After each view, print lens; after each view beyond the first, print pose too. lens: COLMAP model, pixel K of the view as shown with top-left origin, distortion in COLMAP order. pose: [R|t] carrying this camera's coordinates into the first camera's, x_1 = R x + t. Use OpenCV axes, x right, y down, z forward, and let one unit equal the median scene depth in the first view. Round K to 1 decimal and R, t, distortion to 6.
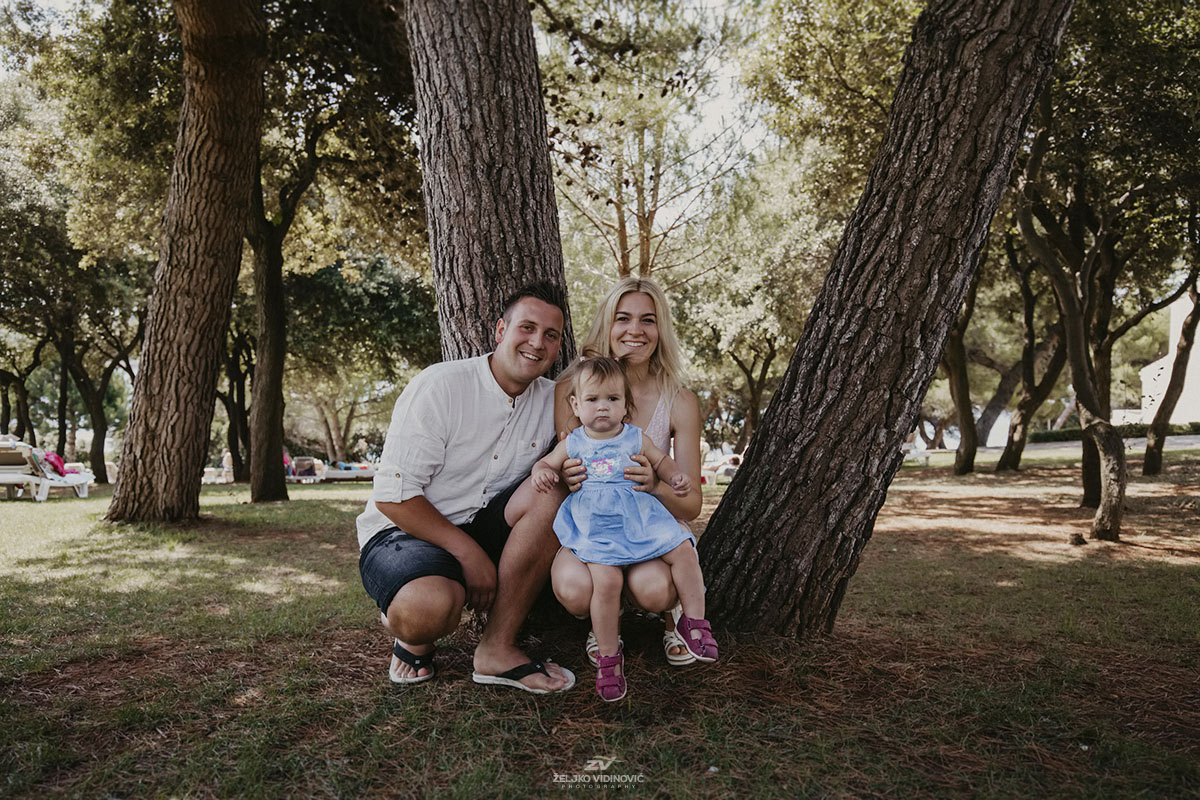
lens RADIAL K [[878.2, 0, 600.0], [0, 878.2, 400.0], [0, 0, 1]] dist [0.008945, 0.004088]
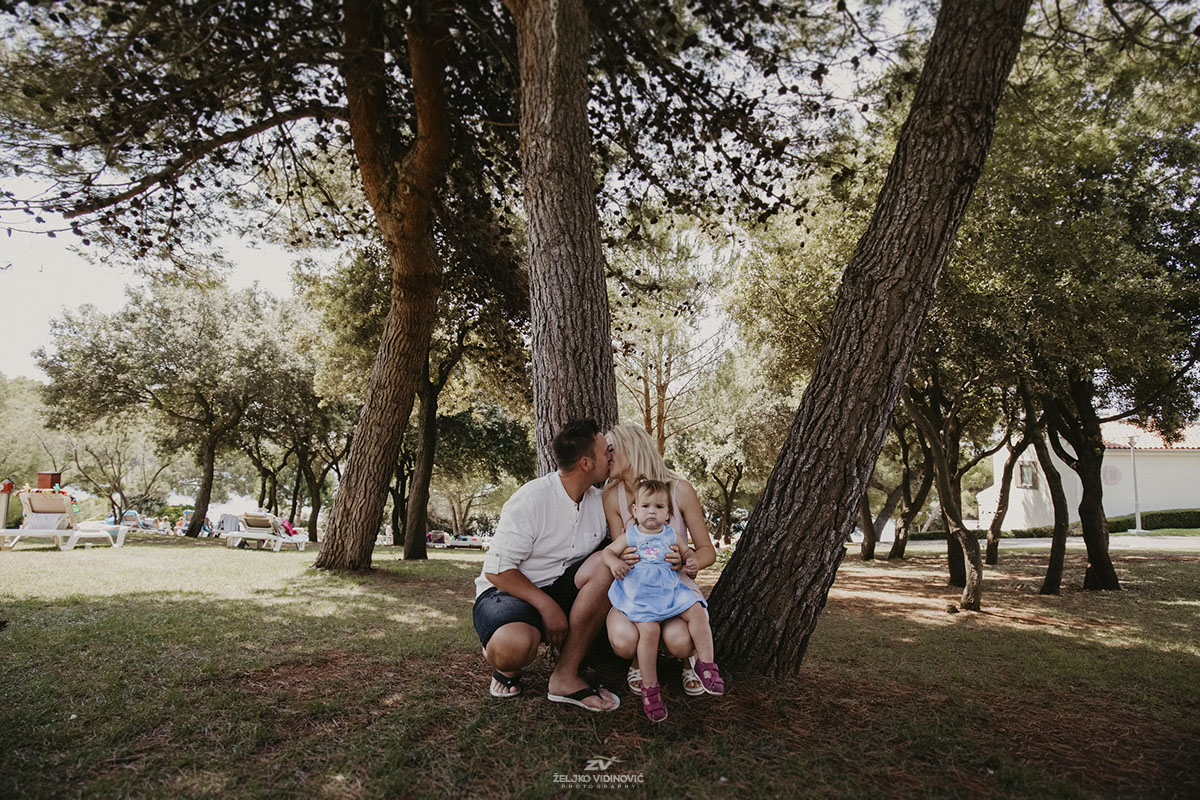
lens RADIAL K [[553.5, 0, 603.3], [0, 553.5, 401.4], [0, 0, 1]] dist [-0.038286, 0.009010]
pose [[0.998406, 0.031068, -0.047130, -0.011236], [-0.038944, 0.983496, -0.176689, -0.001014], [0.040863, 0.178243, 0.983138, 0.016510]]
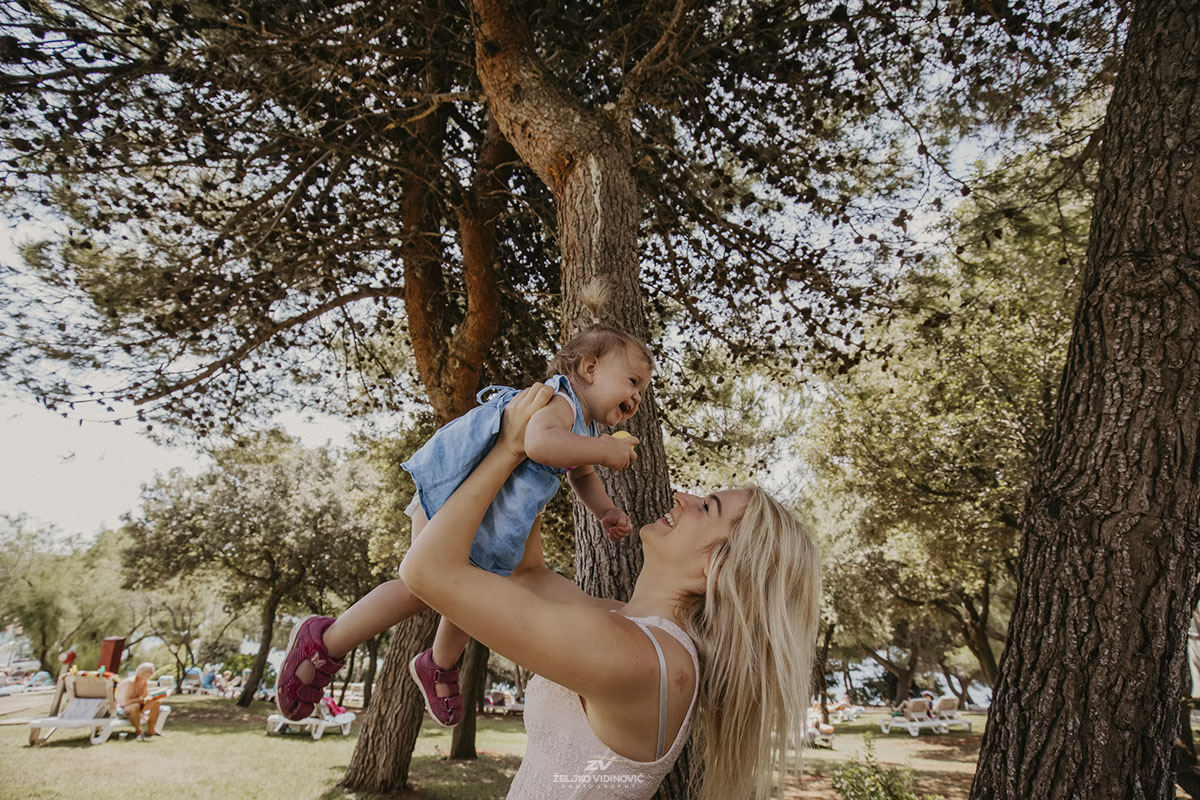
lens RADIAL K [[547.9, 0, 600.0], [0, 547.9, 400.0], [0, 0, 1]] dist [-0.035610, 0.005488]
pose [[0.984838, -0.030125, -0.170842, -0.018801], [-0.041607, 0.915046, -0.401199, -0.106991], [0.168414, 0.402224, 0.899918, 0.118310]]
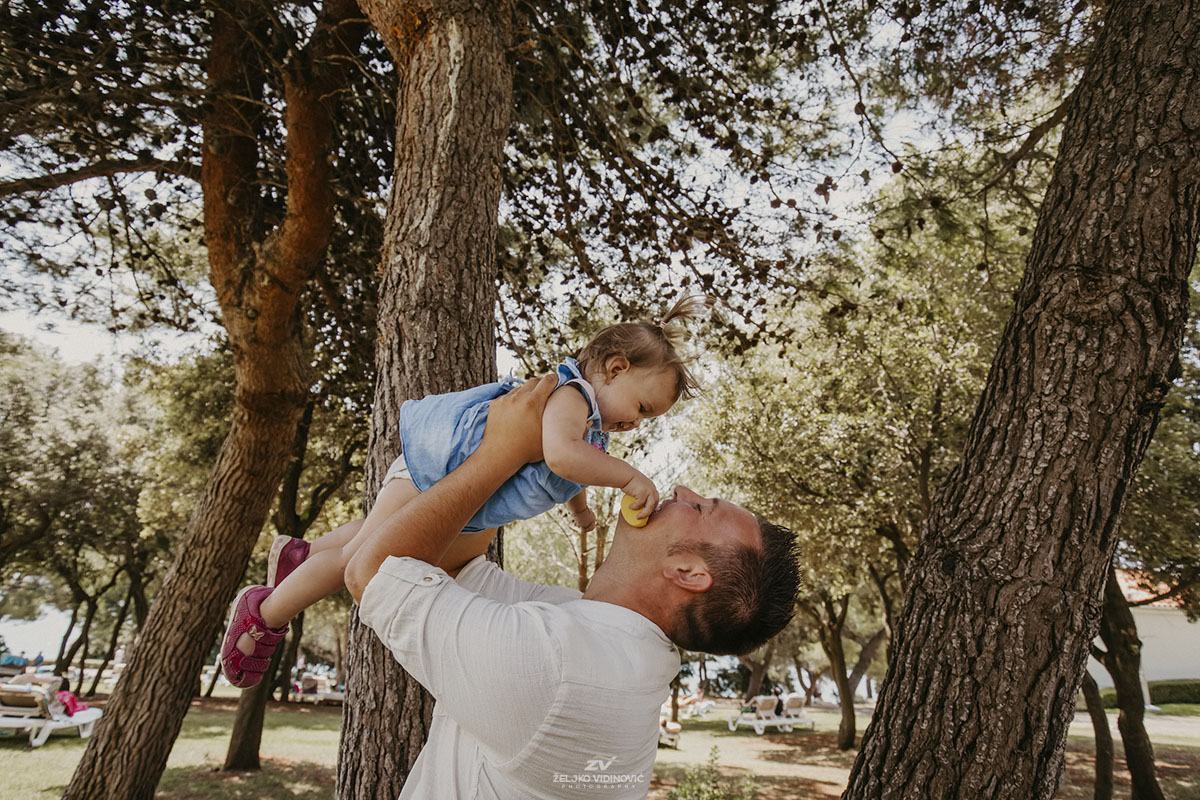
lens RADIAL K [[618.2, 0, 604.7], [0, 618.2, 396.7], [0, 0, 1]] dist [-0.023084, 0.000676]
pose [[0.994966, 0.091209, 0.041513, -0.000361], [-0.071108, 0.934474, -0.348858, -0.140263], [-0.070612, 0.344150, 0.936256, 0.169231]]
